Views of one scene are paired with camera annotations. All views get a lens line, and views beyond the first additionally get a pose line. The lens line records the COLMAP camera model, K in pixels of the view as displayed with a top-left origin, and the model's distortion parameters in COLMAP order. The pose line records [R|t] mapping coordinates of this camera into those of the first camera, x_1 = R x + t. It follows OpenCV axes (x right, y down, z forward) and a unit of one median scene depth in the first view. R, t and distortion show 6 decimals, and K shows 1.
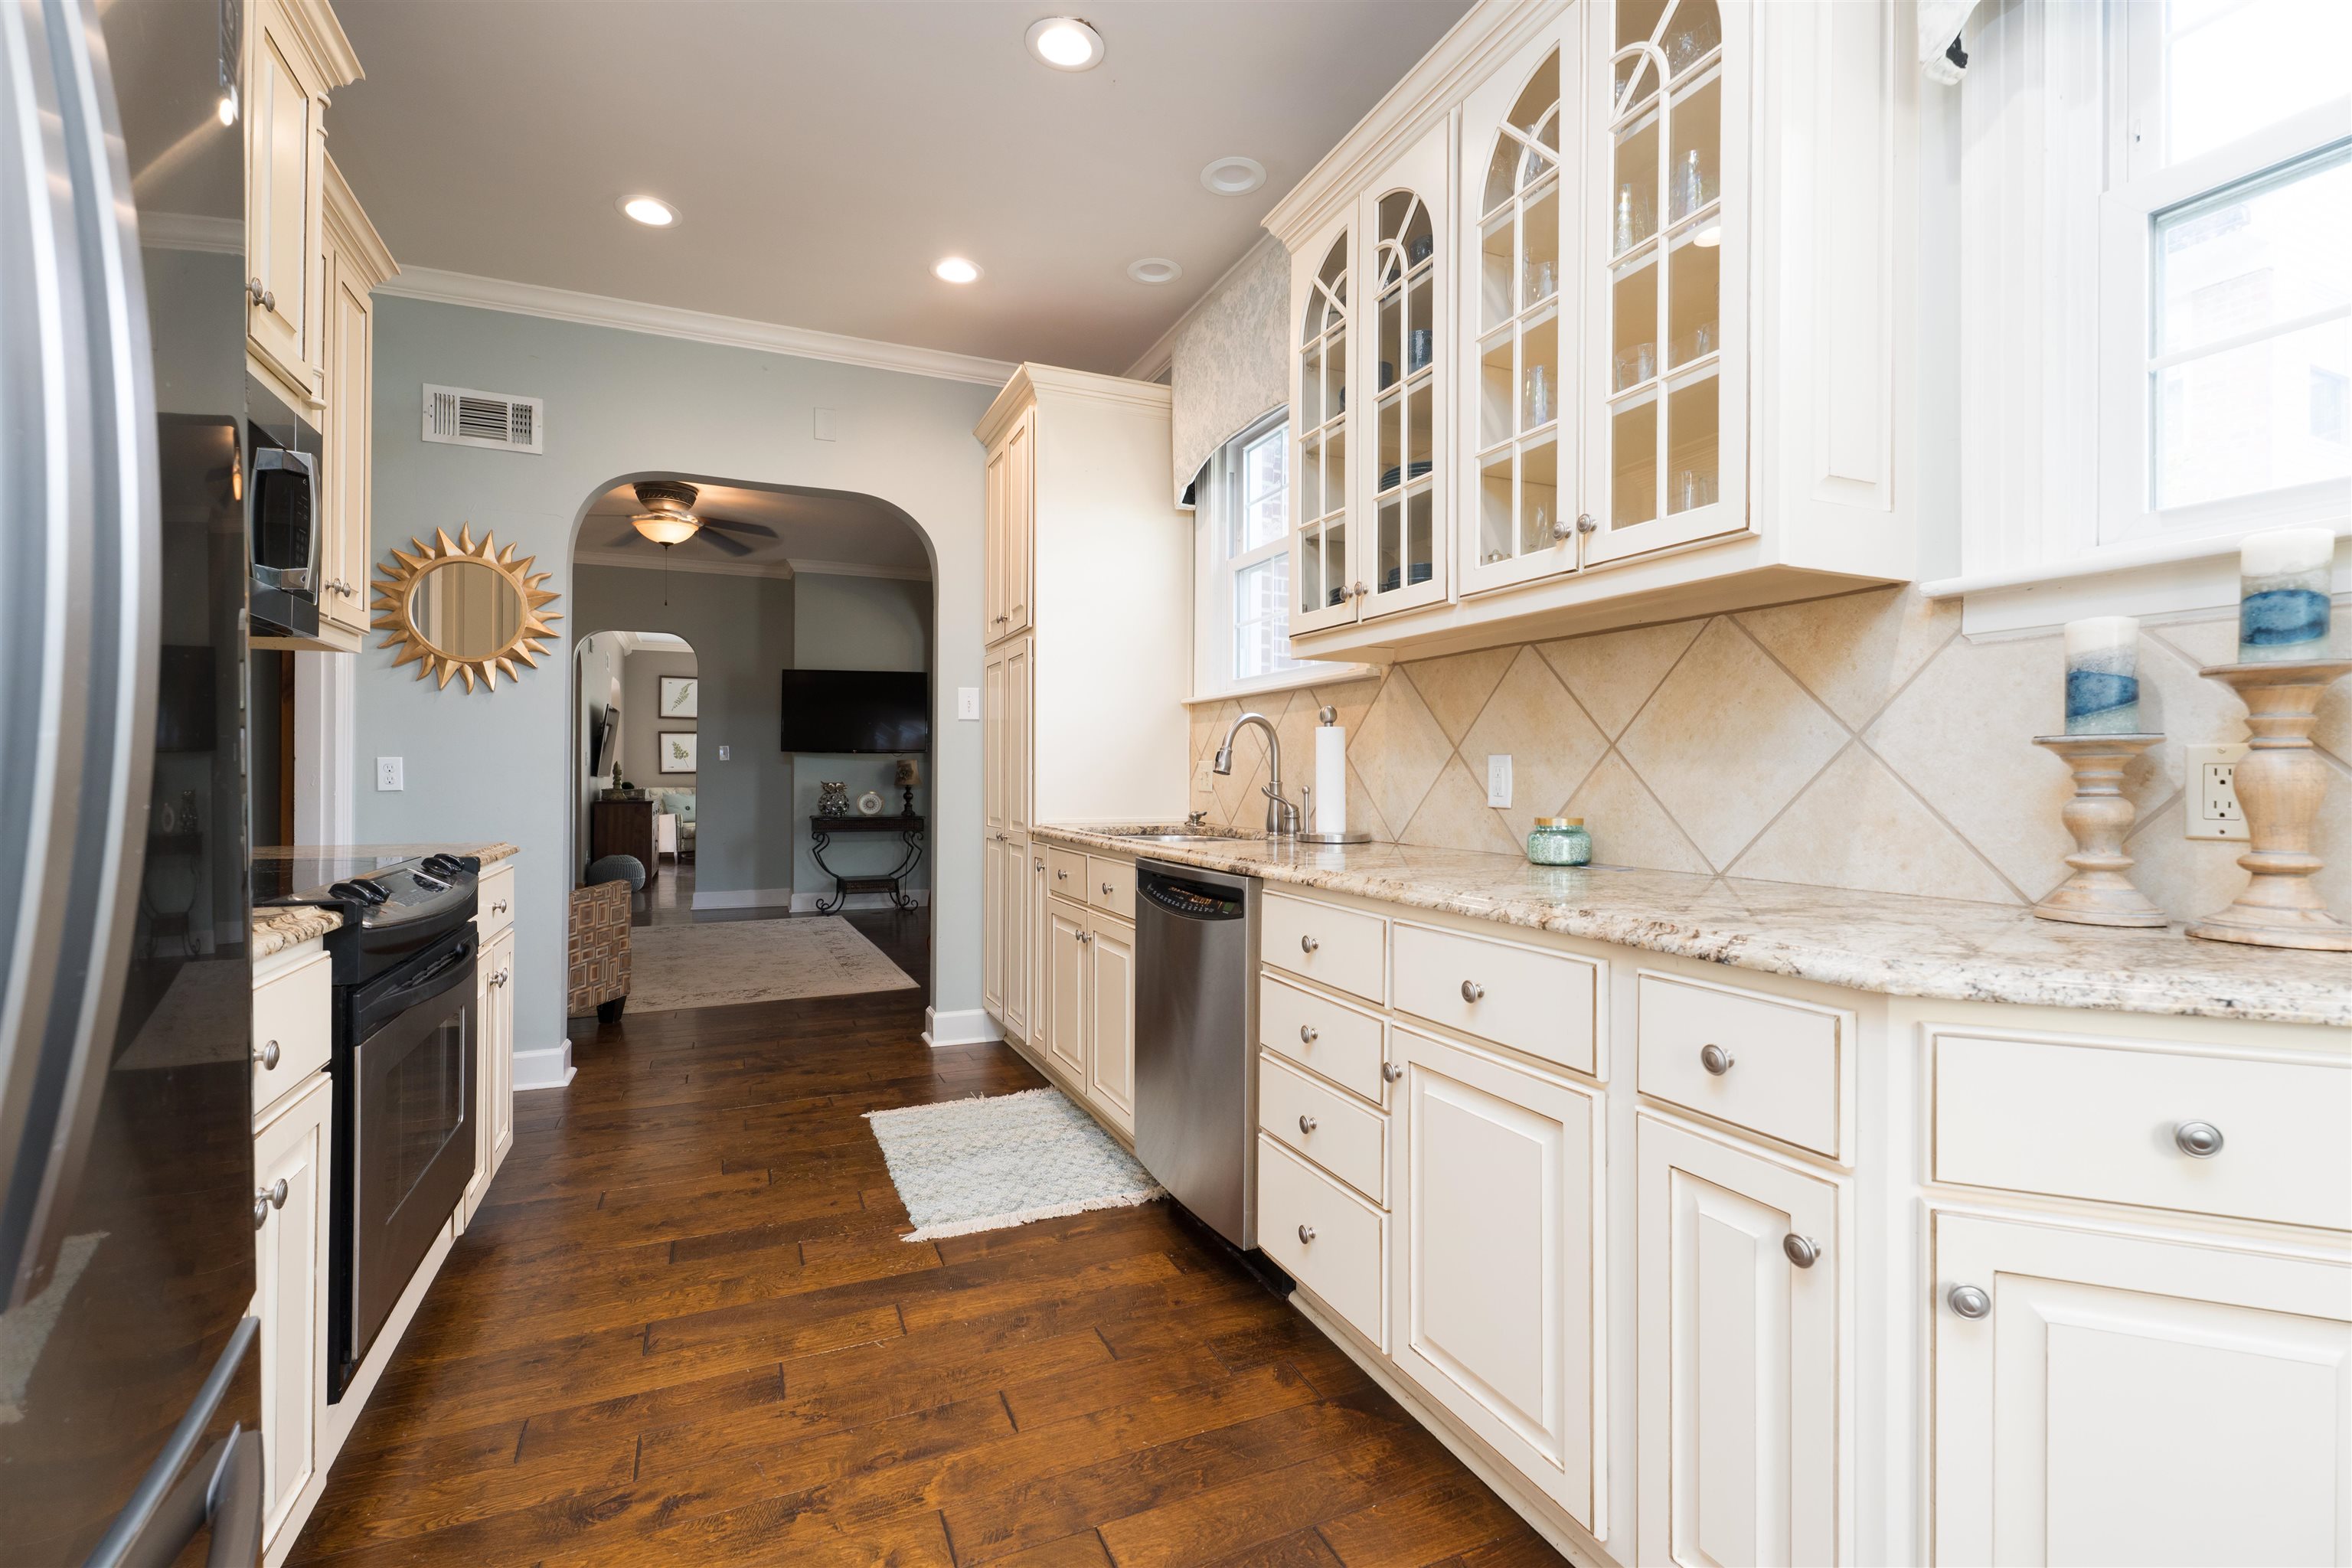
lens RADIAL K [[1041.1, 0, 1172.9], [0, 1041.1, 774.5], [0, 0, 1]] dist [-0.000411, -0.000332]
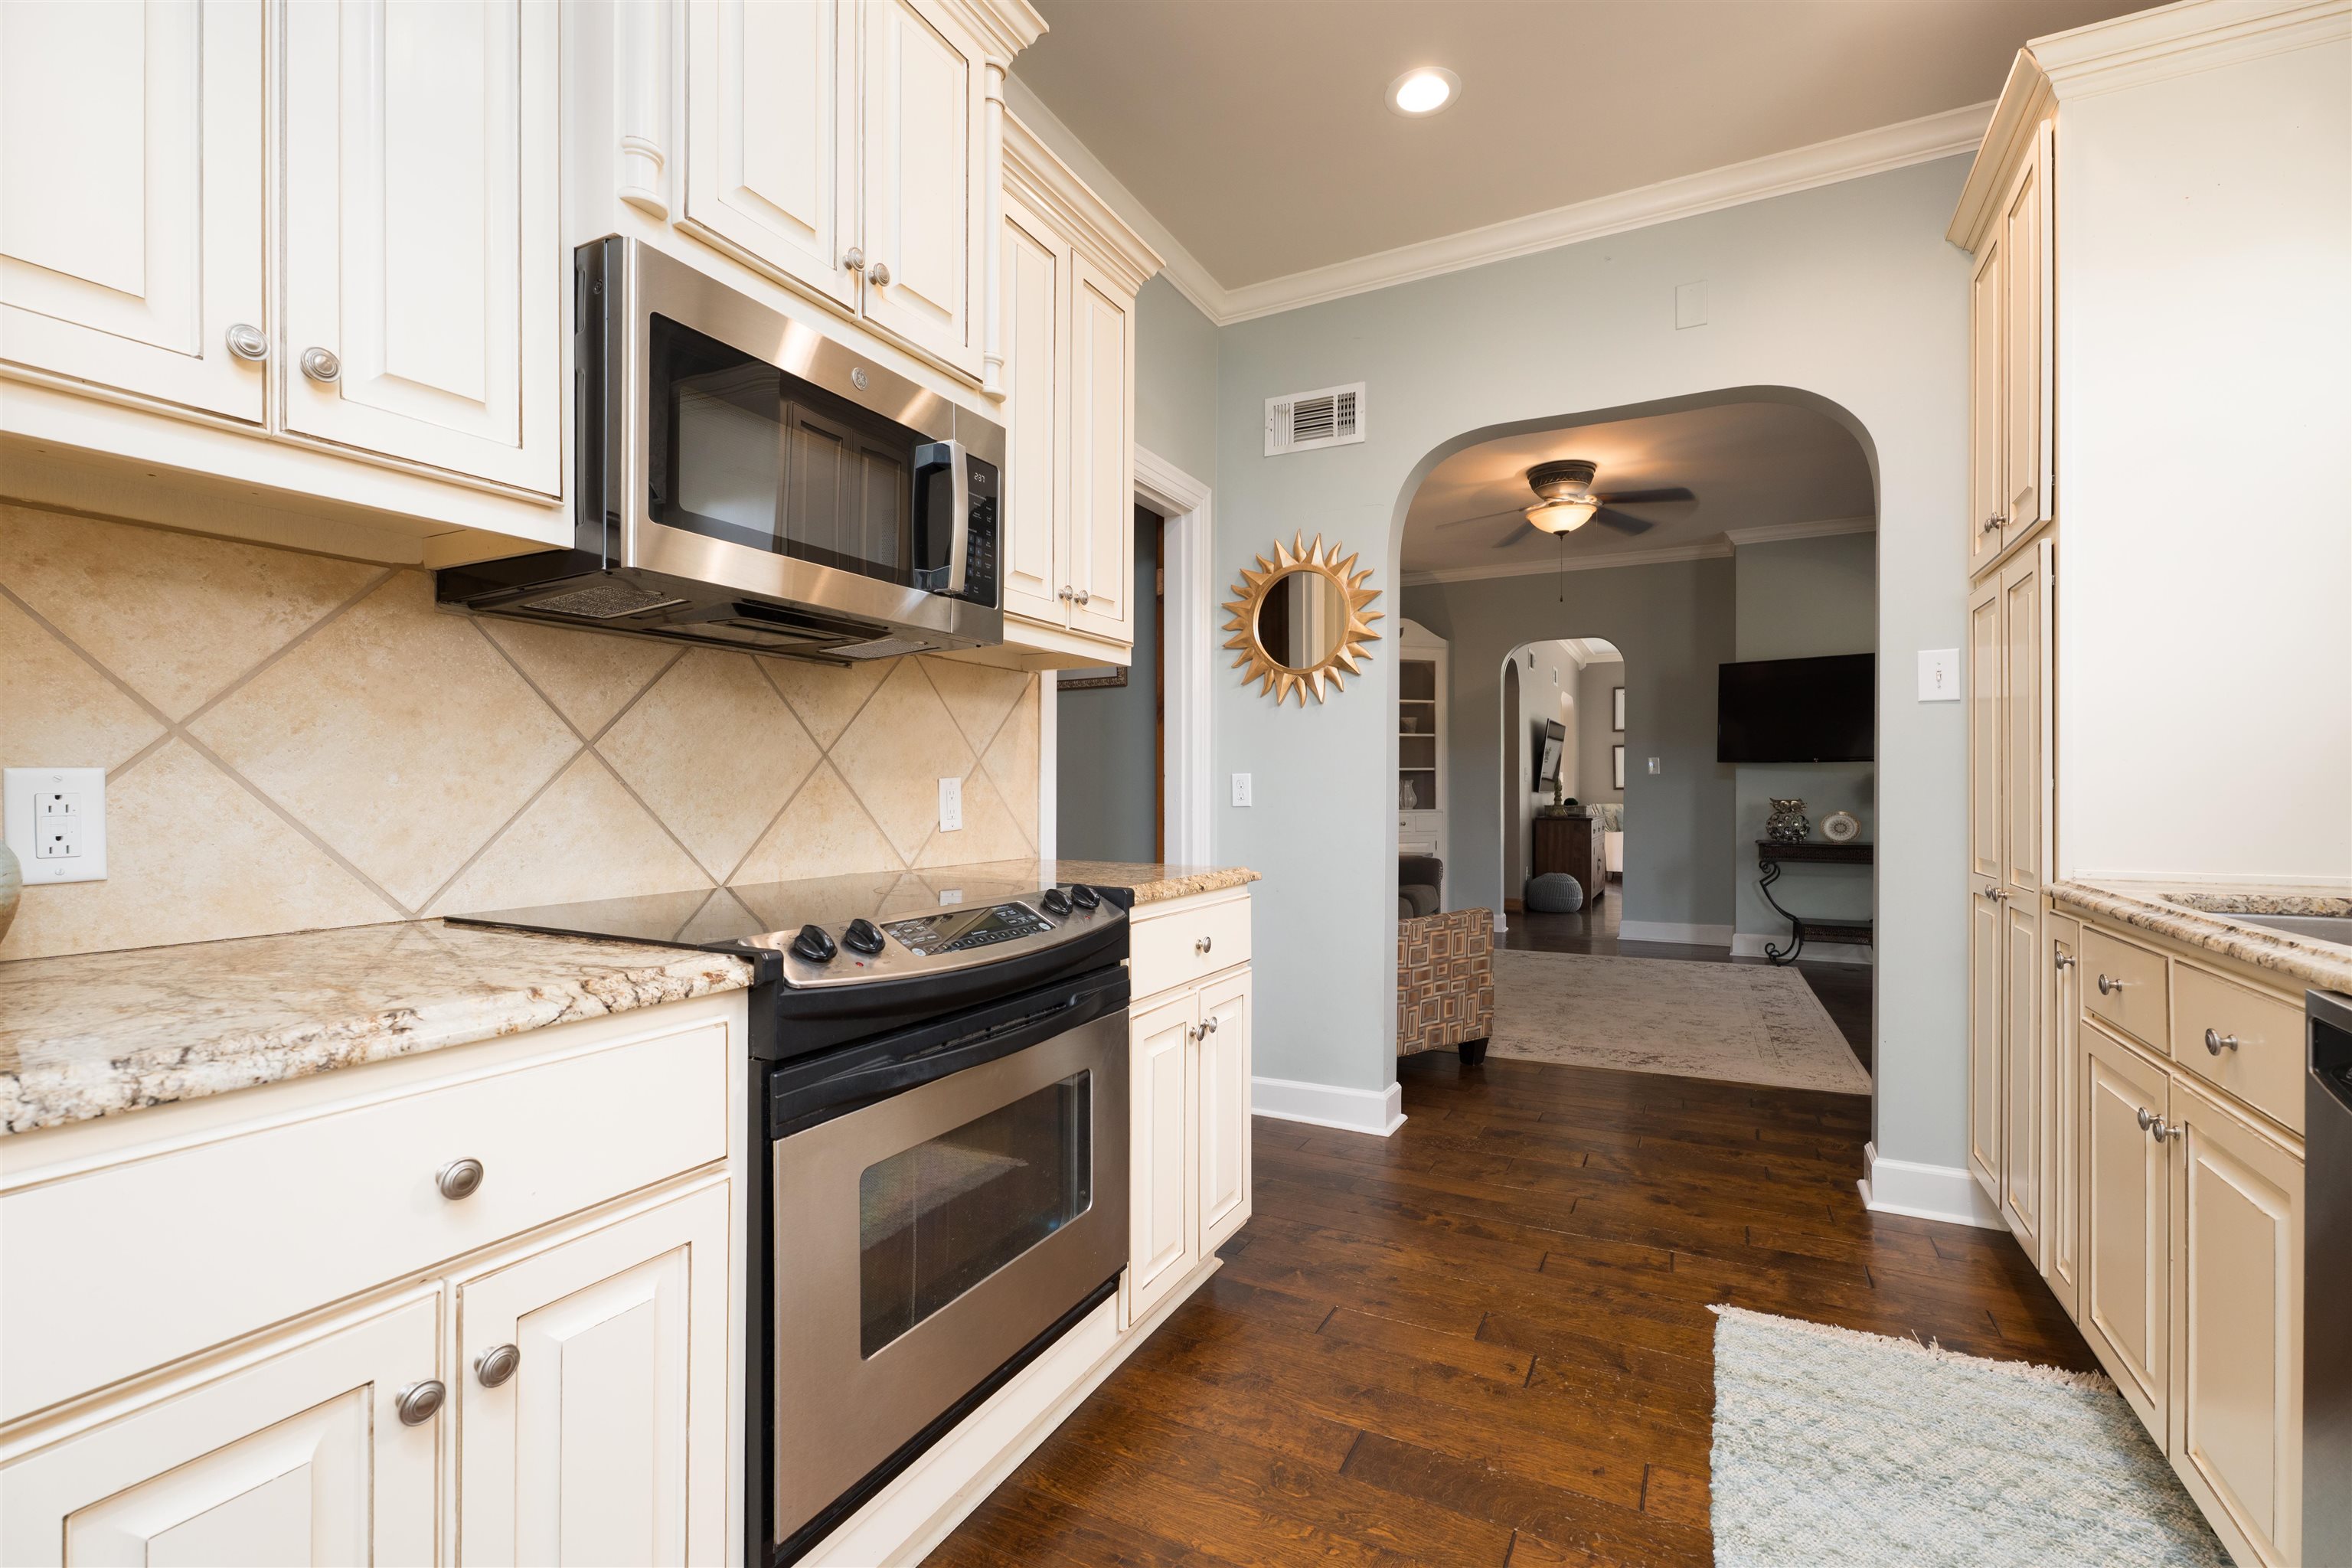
lens RADIAL K [[1041.1, 0, 1171.5], [0, 1041.1, 789.4], [0, 0, 1]] dist [-0.000411, -0.000332]
pose [[0.626248, -0.003143, -0.779618, 0.002393], [0.002474, 0.999995, -0.002044, 0.001198], [0.779620, -0.000649, 0.626252, 0.308352]]
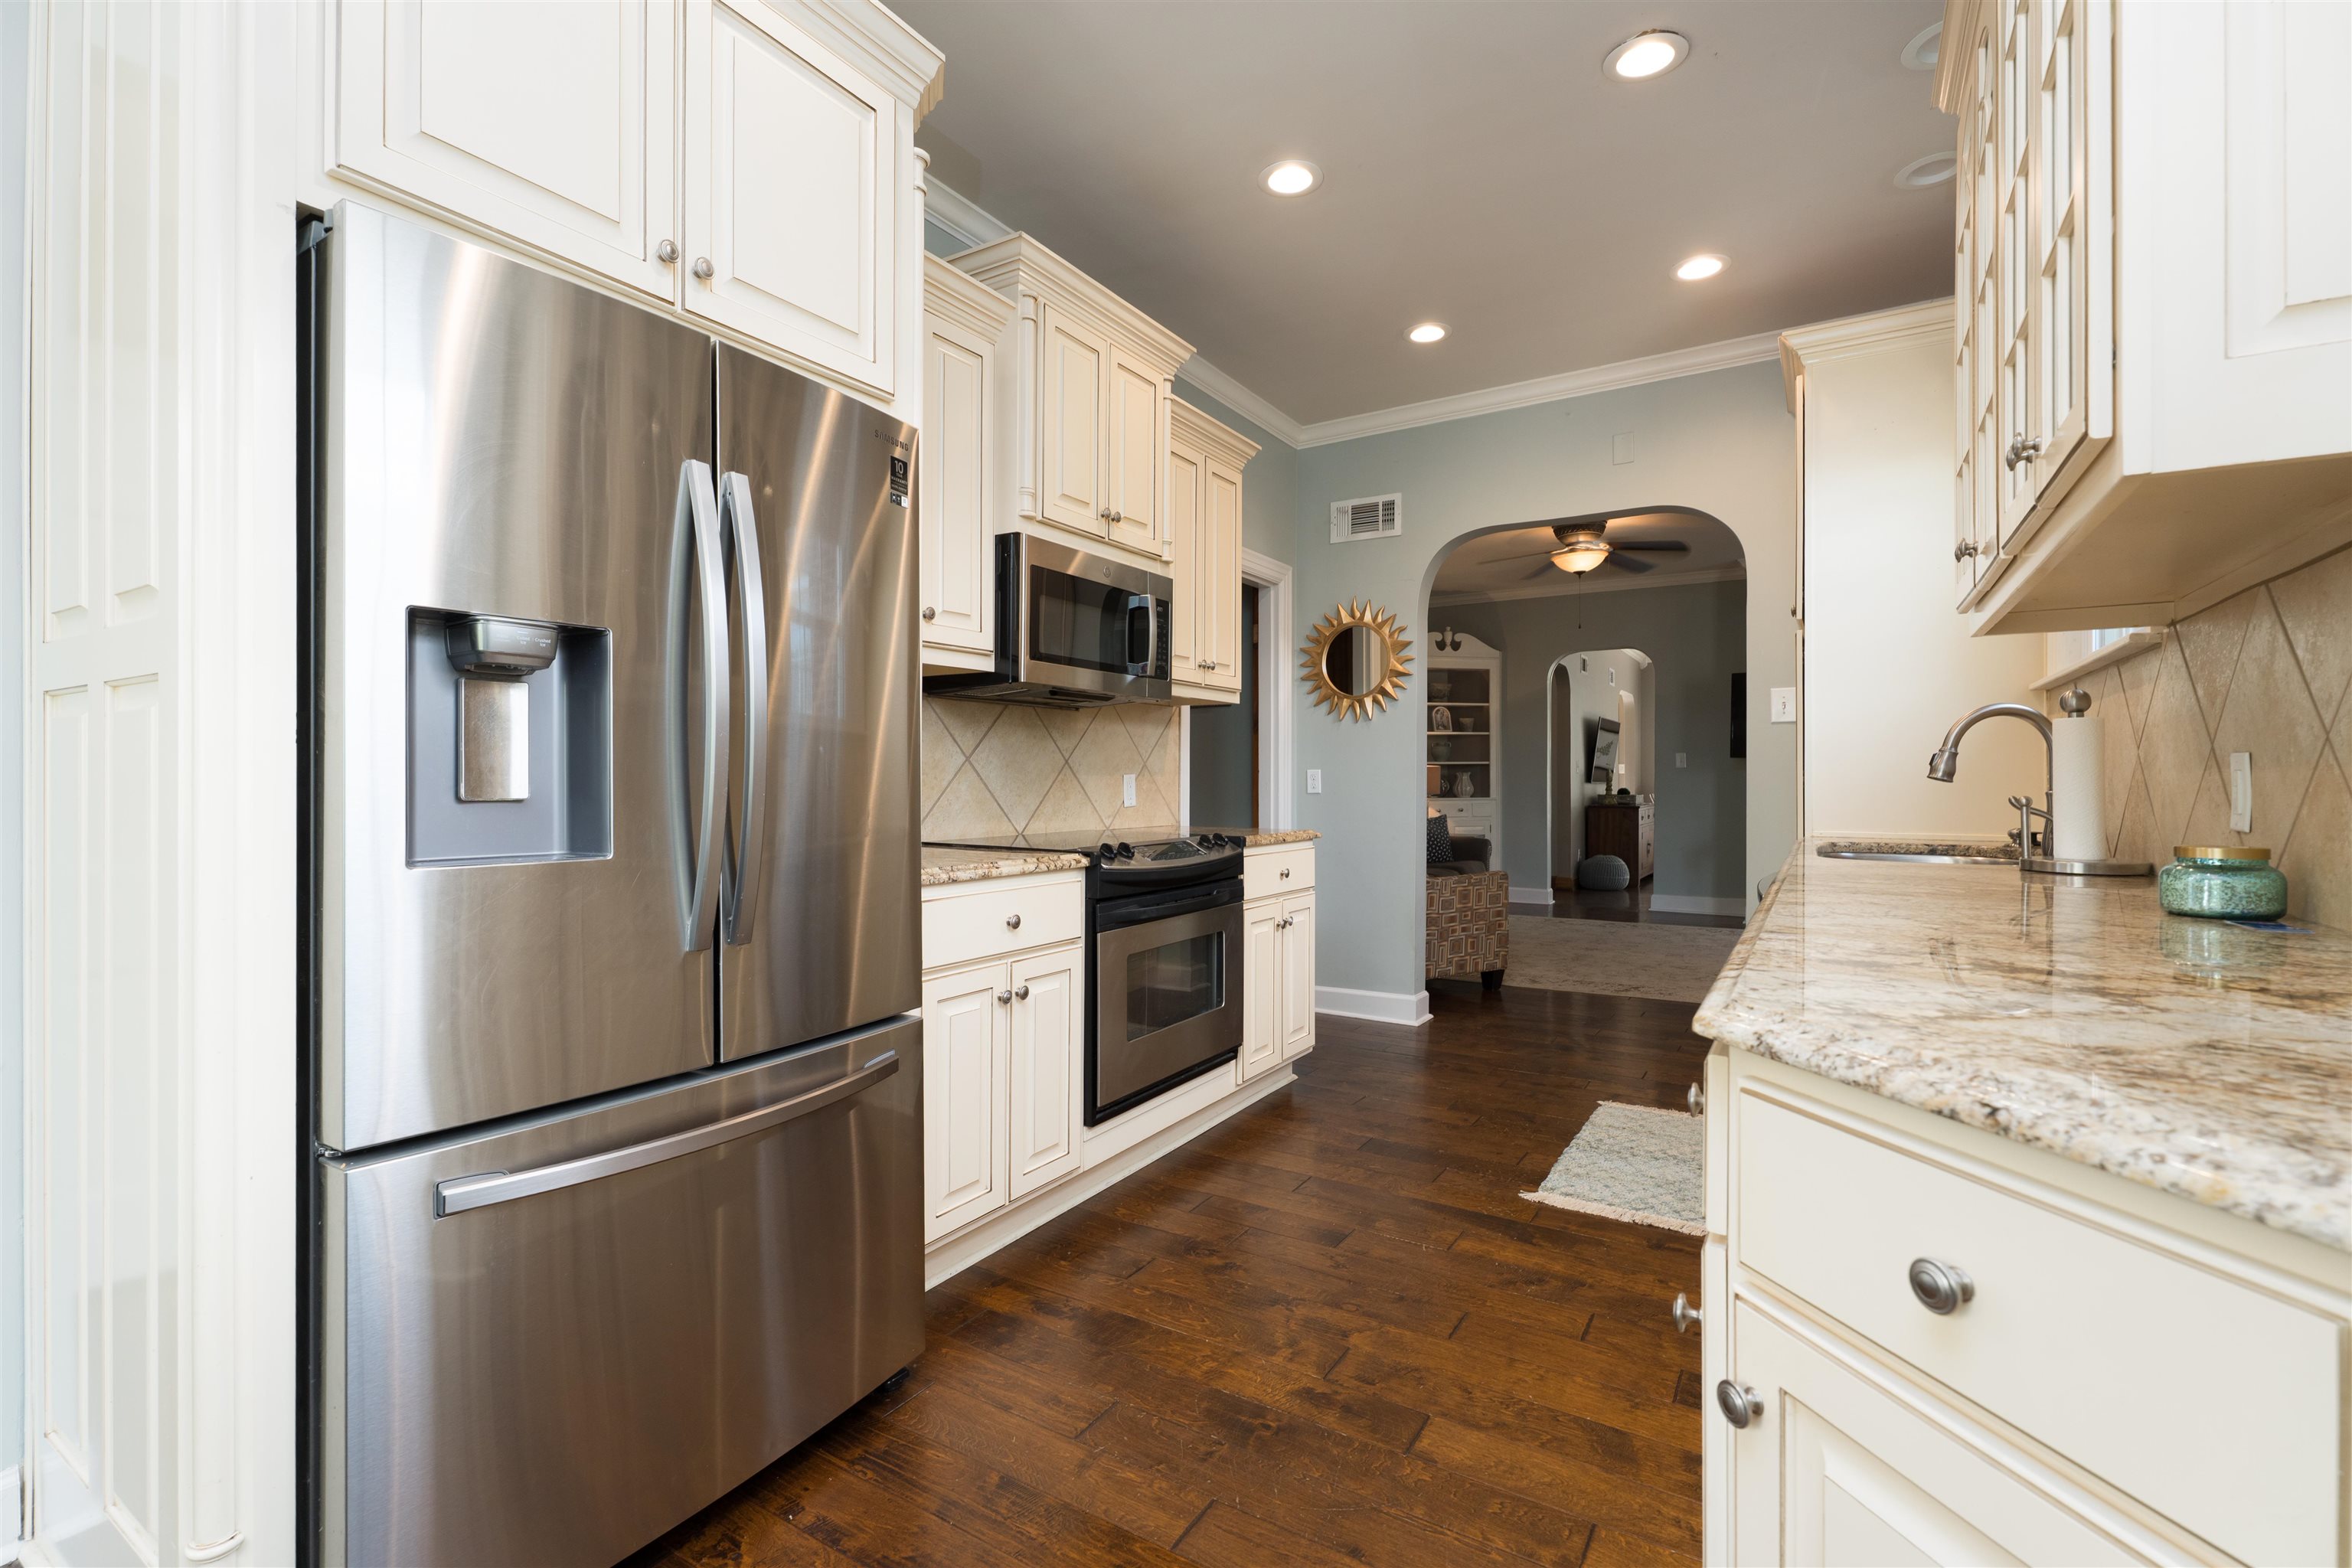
lens RADIAL K [[1041.1, 0, 1165.5], [0, 1041.1, 774.1], [0, 0, 1]] dist [-0.000411, -0.000332]
pose [[0.555057, -0.006335, -0.831788, 0.326754], [0.000919, 0.999975, -0.007002, -0.000463], [0.831812, 0.003122, 0.555049, 0.037555]]
